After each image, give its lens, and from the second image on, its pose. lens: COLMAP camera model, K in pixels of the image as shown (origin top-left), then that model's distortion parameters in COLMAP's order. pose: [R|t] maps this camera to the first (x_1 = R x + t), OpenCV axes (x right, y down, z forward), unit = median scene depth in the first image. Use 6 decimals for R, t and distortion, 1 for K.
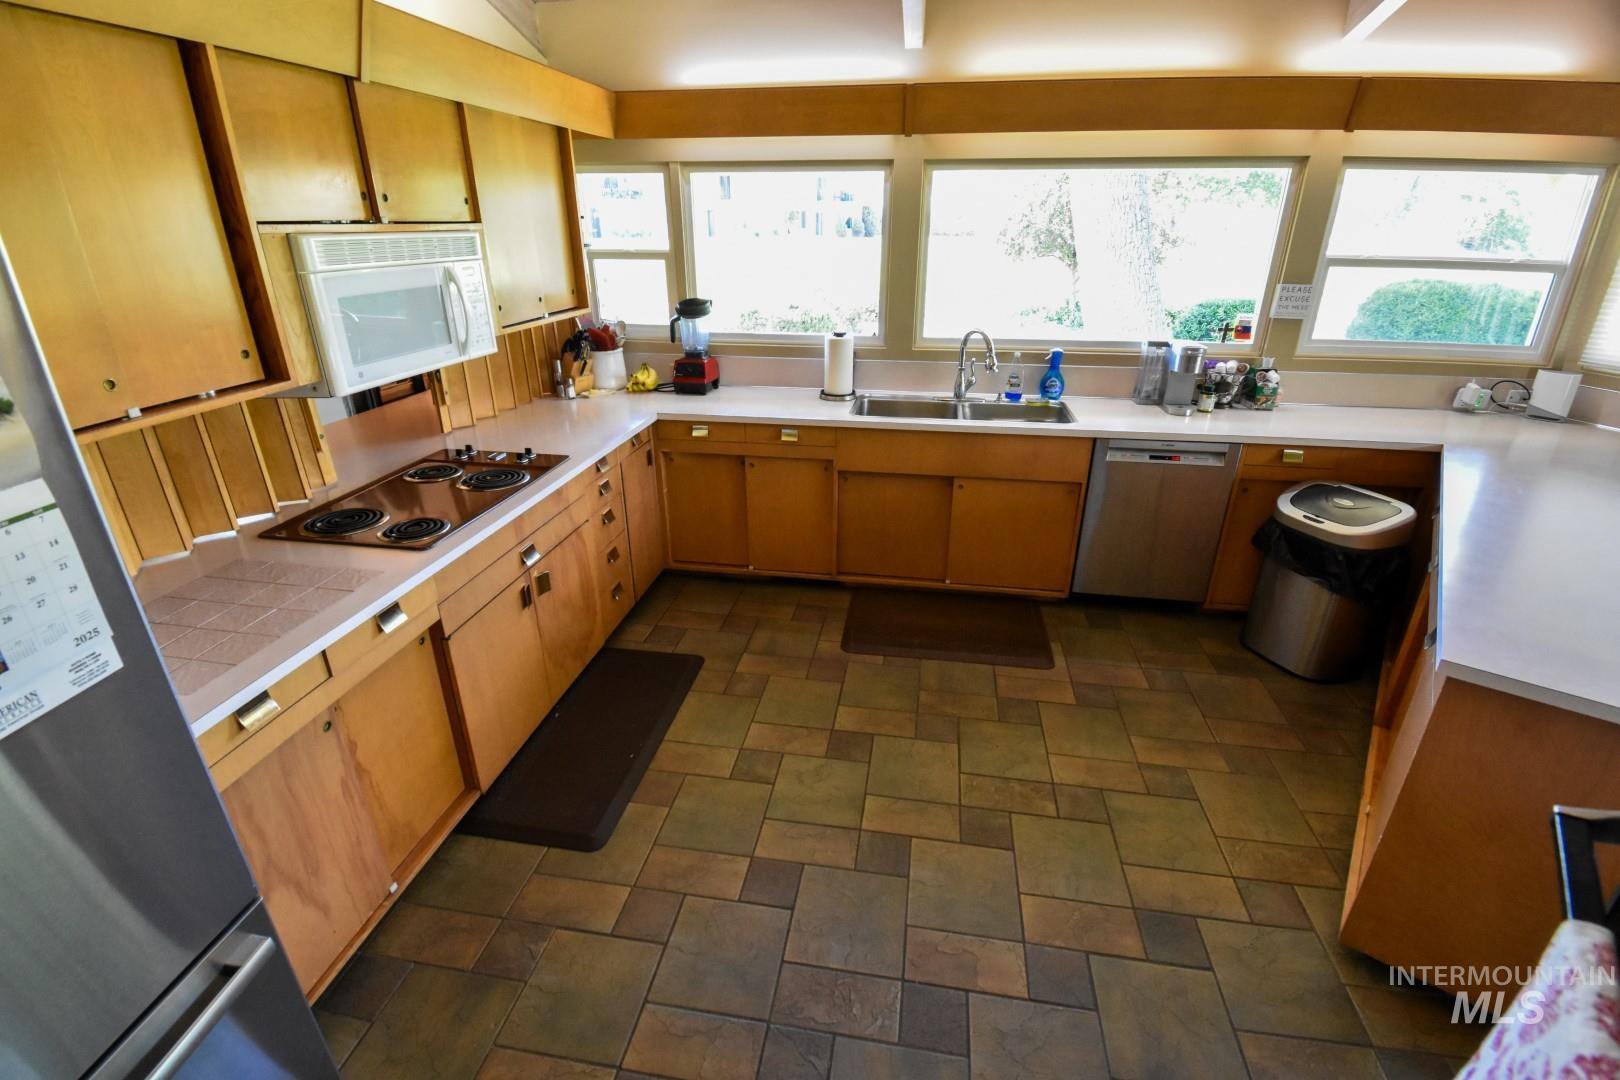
lens RADIAL K [[722.2, 0, 809.8], [0, 722.2, 540.9], [0, 0, 1]] dist [-0.003842, -0.010240]
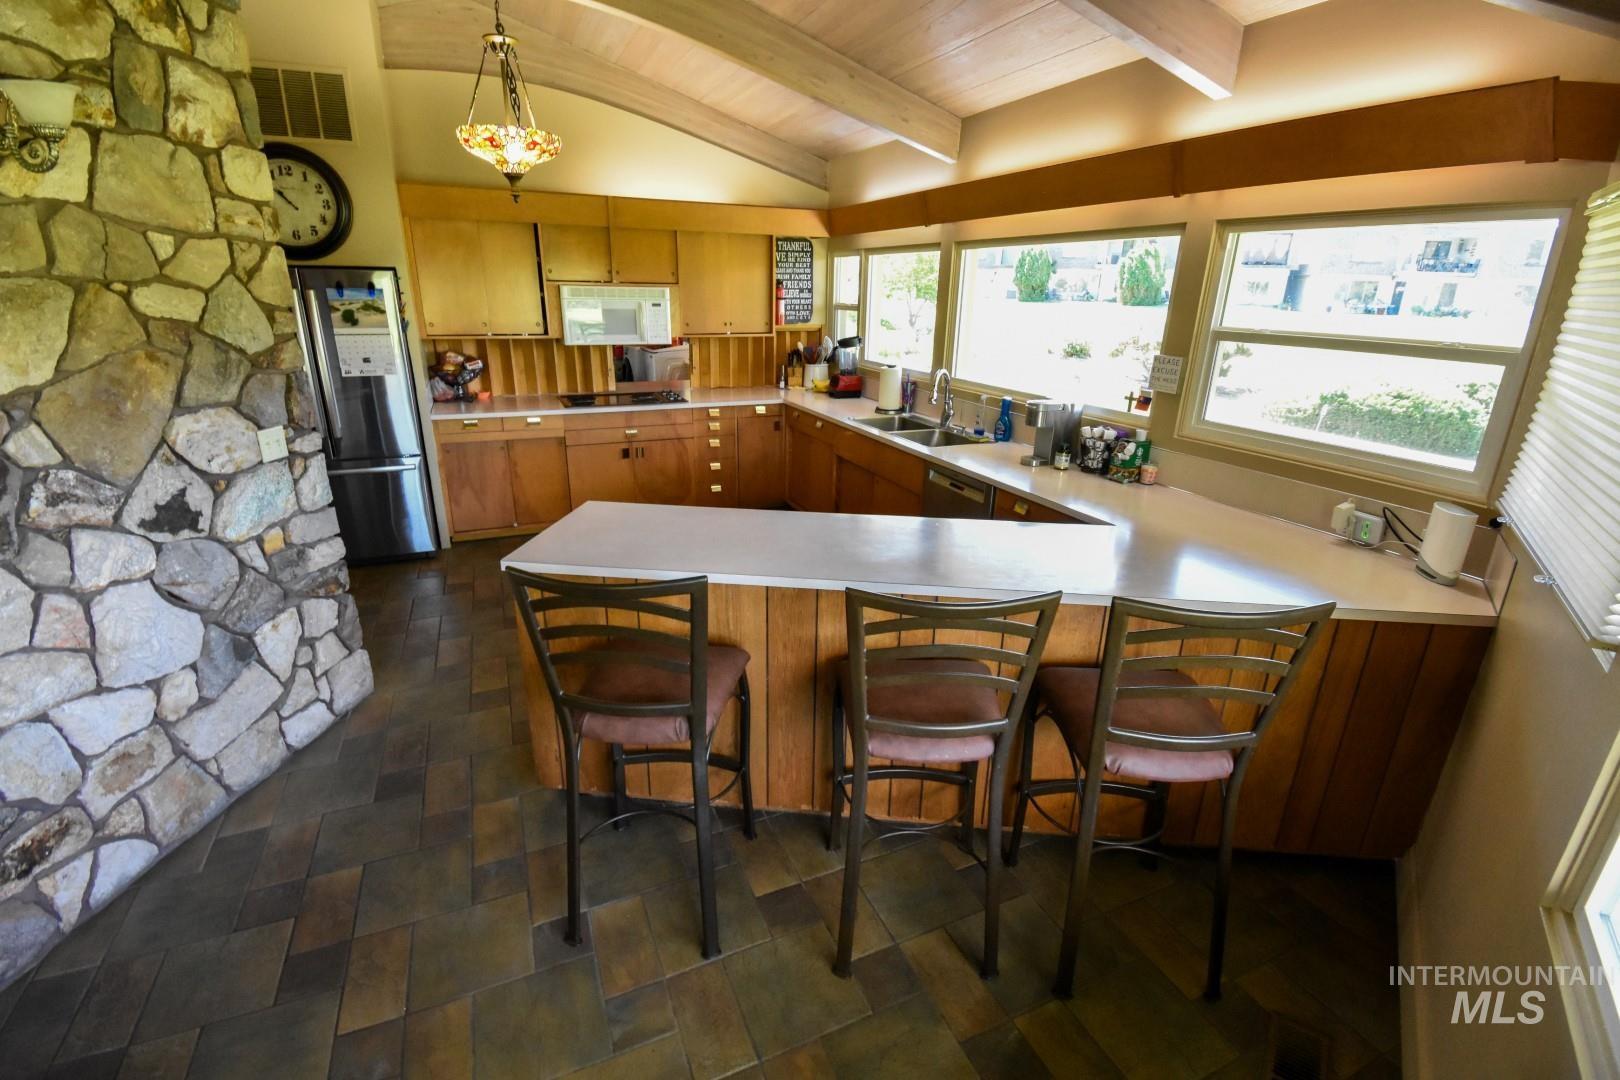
lens RADIAL K [[722.2, 0, 807.7], [0, 722.2, 540.9], [0, 0, 1]] dist [-0.003842, -0.010240]
pose [[0.534462, 0.289013, -0.794243, 1.328323], [-0.355012, 0.929567, 0.099360, -0.065856], [0.767018, 0.228861, 0.599421, 0.149270]]
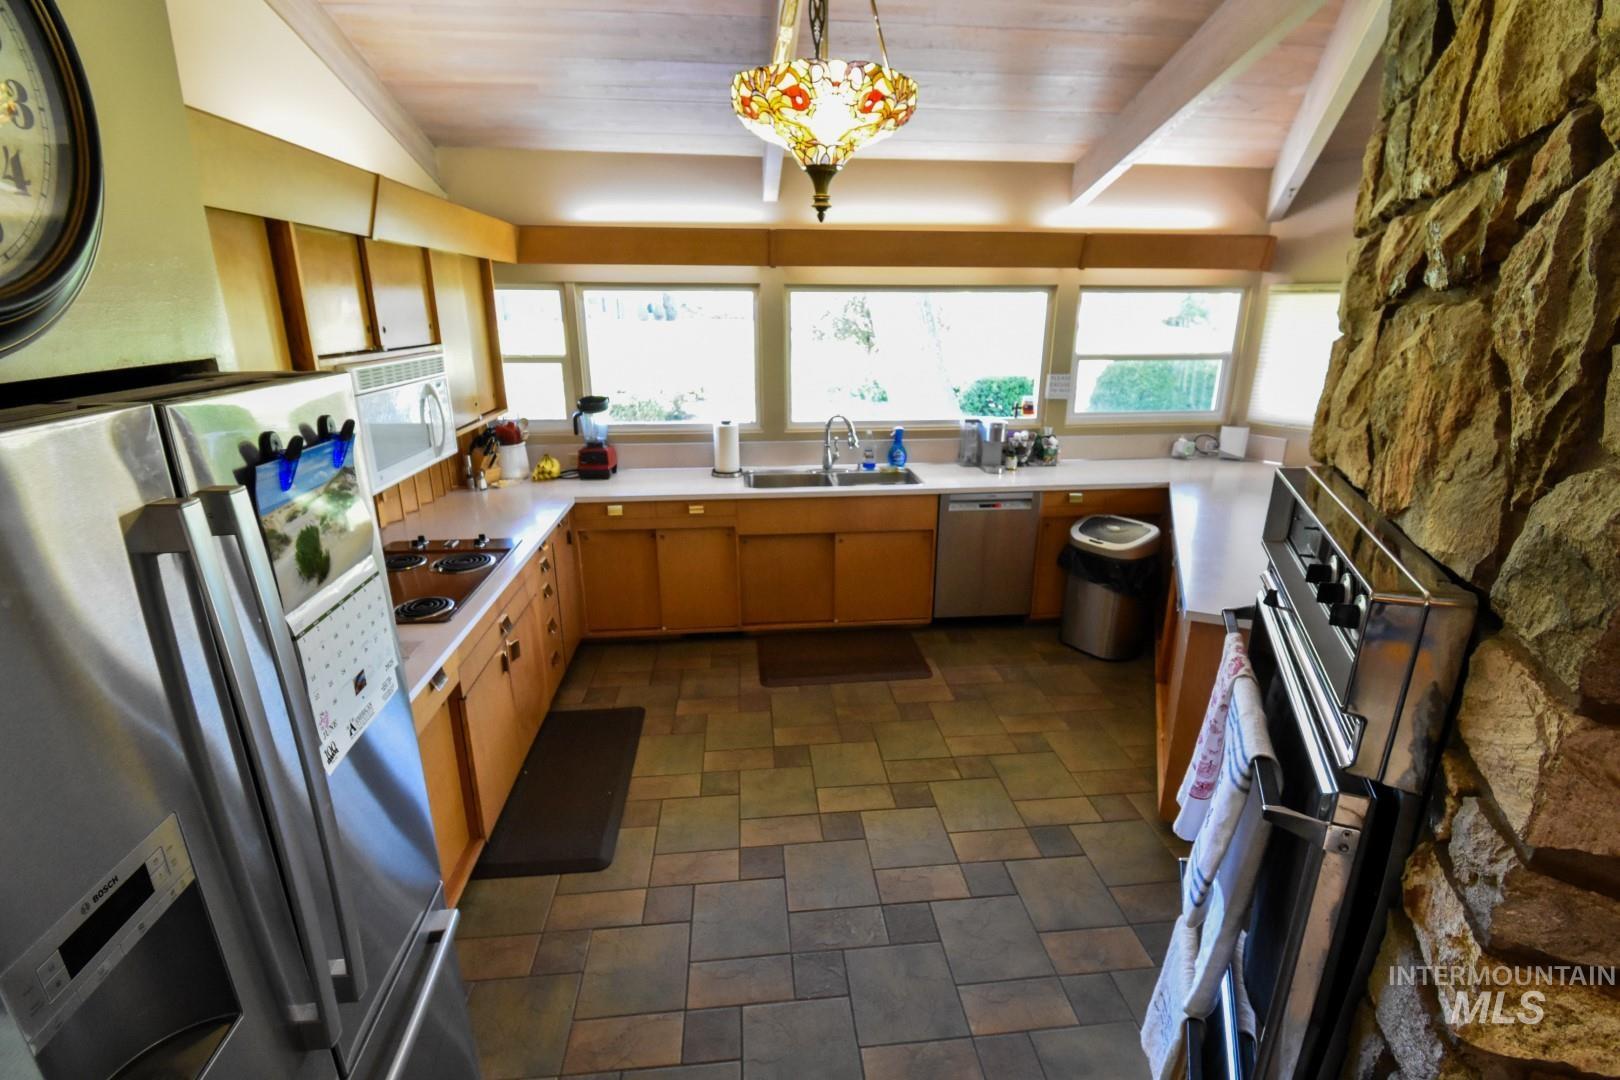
lens RADIAL K [[722.2, 0, 813.7], [0, 722.2, 537.3], [0, 0, 1]] dist [-0.003842, -0.010240]
pose [[0.964344, -0.077804, 0.252956, -0.156686], [0.104097, 0.990278, -0.092262, 0.029742], [-0.243319, 0.115305, 0.963068, -0.184406]]
